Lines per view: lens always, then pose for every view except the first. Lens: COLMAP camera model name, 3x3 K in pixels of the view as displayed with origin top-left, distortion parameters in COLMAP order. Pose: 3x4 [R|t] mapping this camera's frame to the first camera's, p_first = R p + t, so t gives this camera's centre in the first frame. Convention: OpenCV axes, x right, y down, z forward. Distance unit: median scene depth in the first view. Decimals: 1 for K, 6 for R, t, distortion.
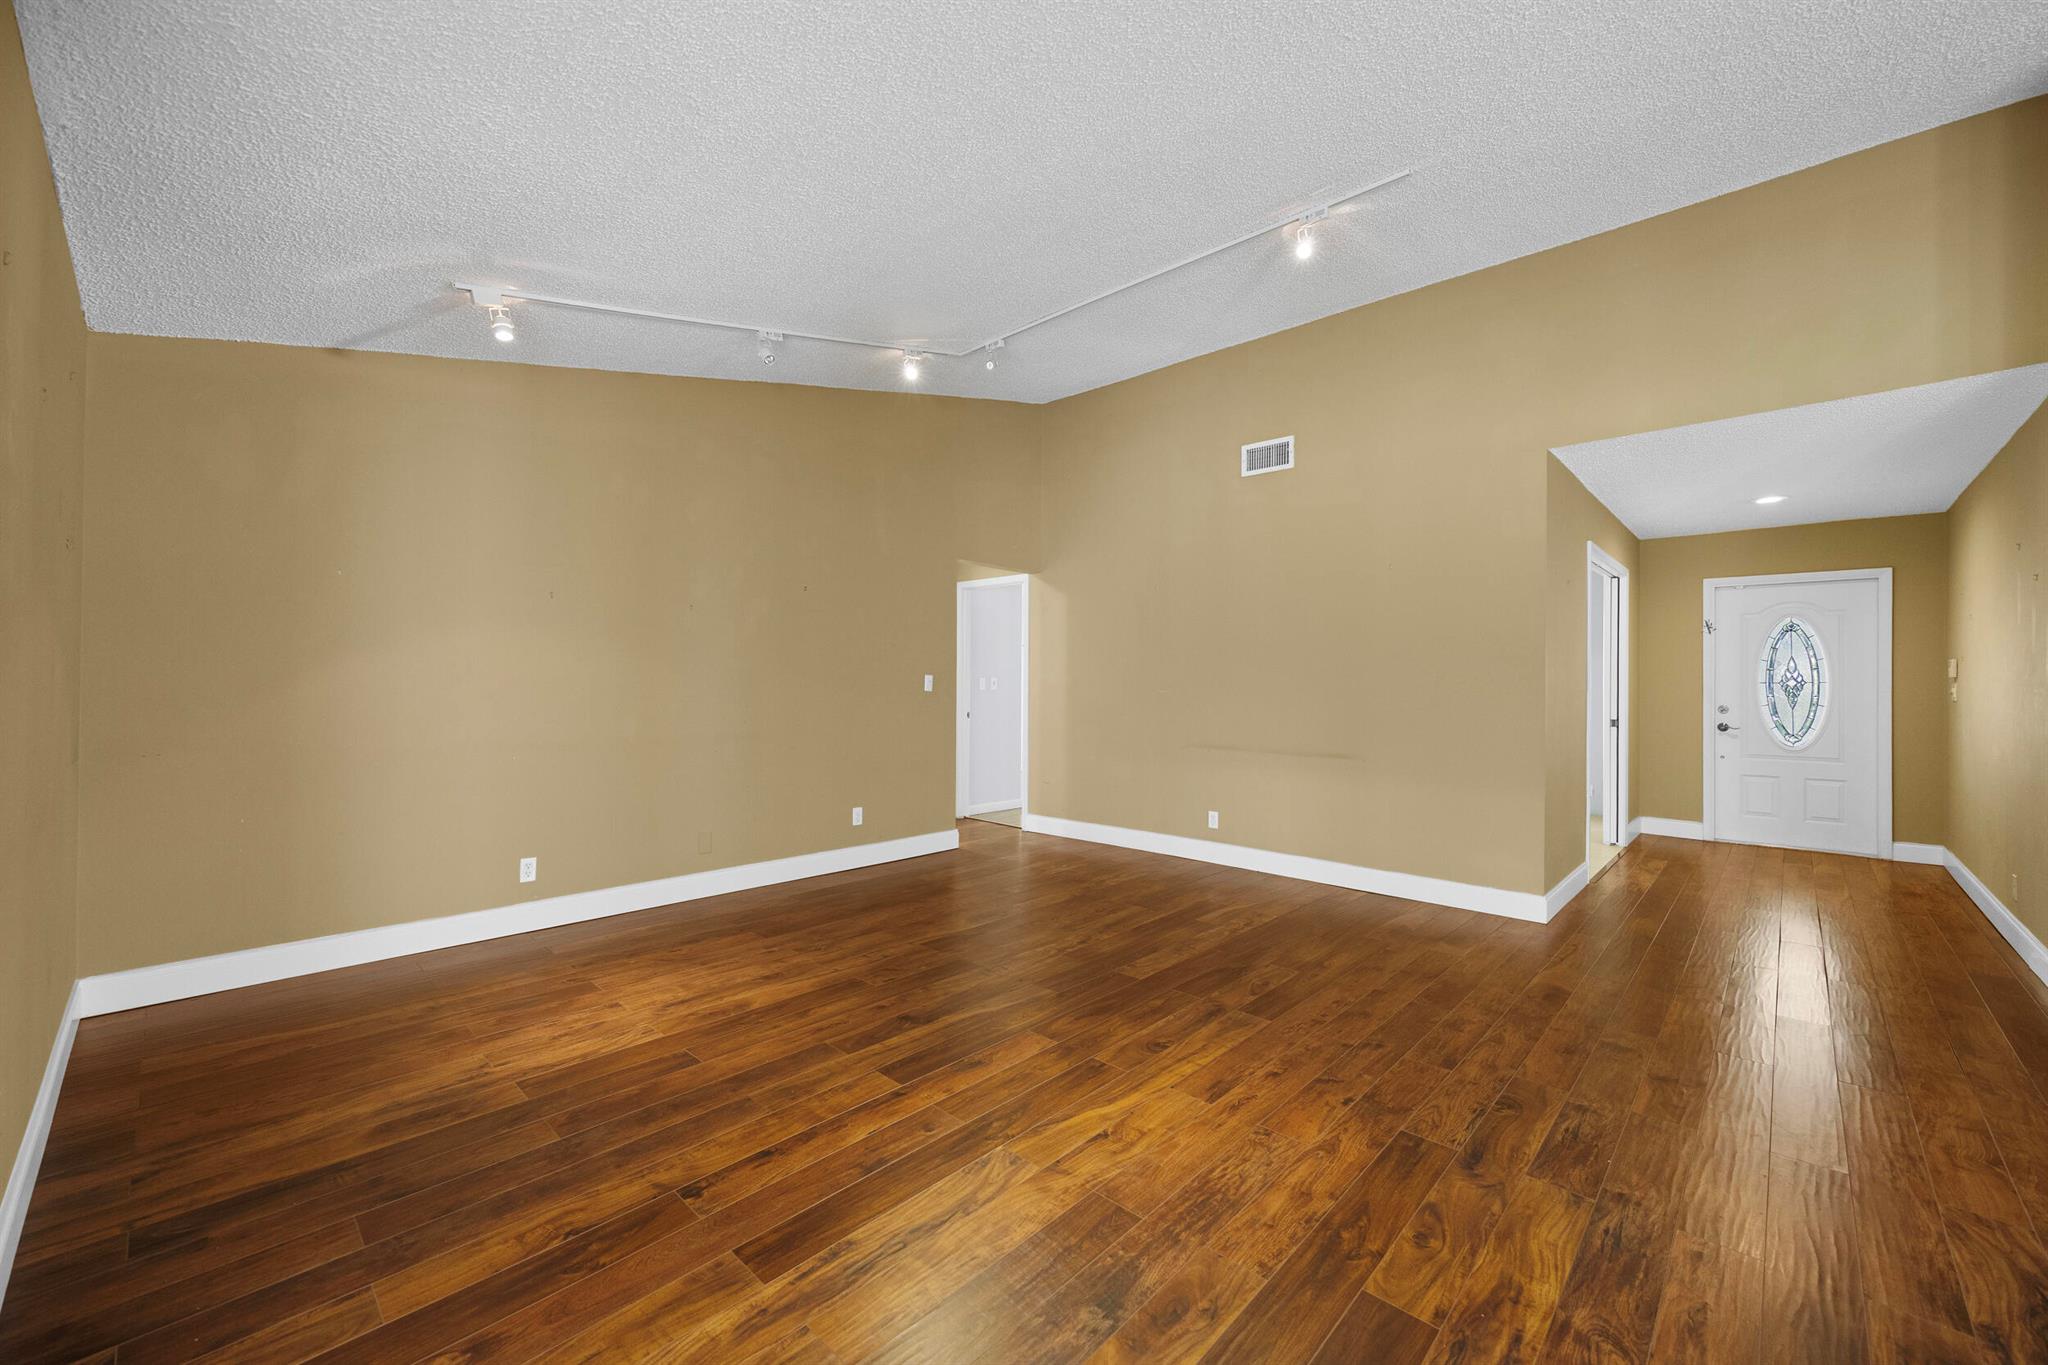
lens RADIAL K [[802.1, 0, 1025.0], [0, 802.1, 687.4], [0, 0, 1]] dist [0.001462, -0.000237]
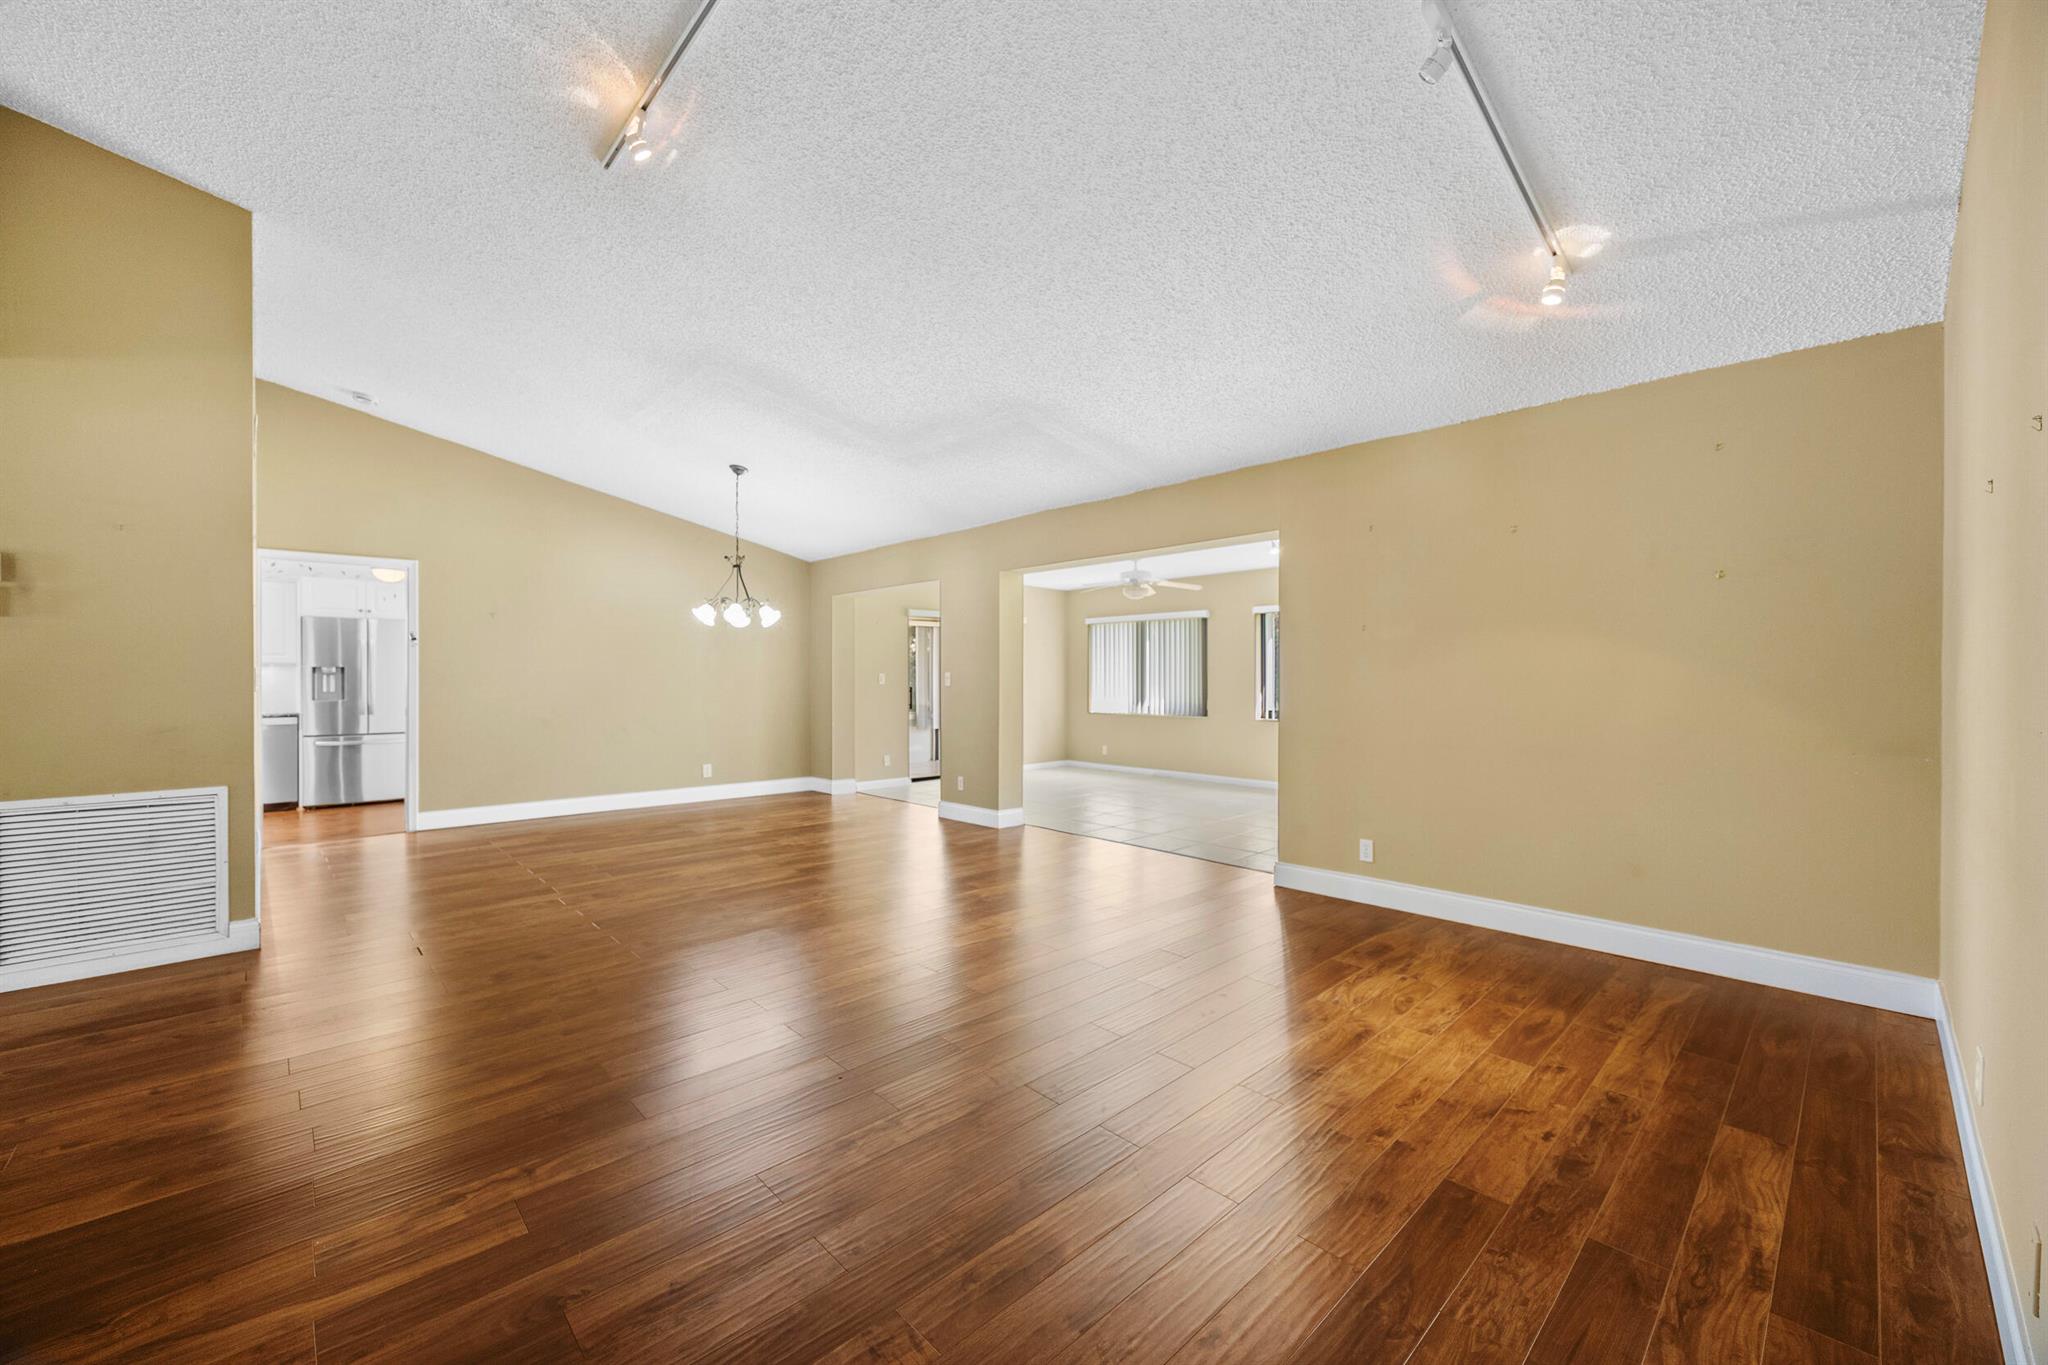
lens RADIAL K [[763.2, 0, 1024.0], [0, 763.2, 682.5], [0, 0, 1]] dist [0.026712, 0.000056]
pose [[-0.998138, -0.002403, 0.060955, -0.105609], [-0.001476, 0.999883, 0.015244, -0.011612], [-0.060984, 0.015125, -0.998024, 1.851737]]
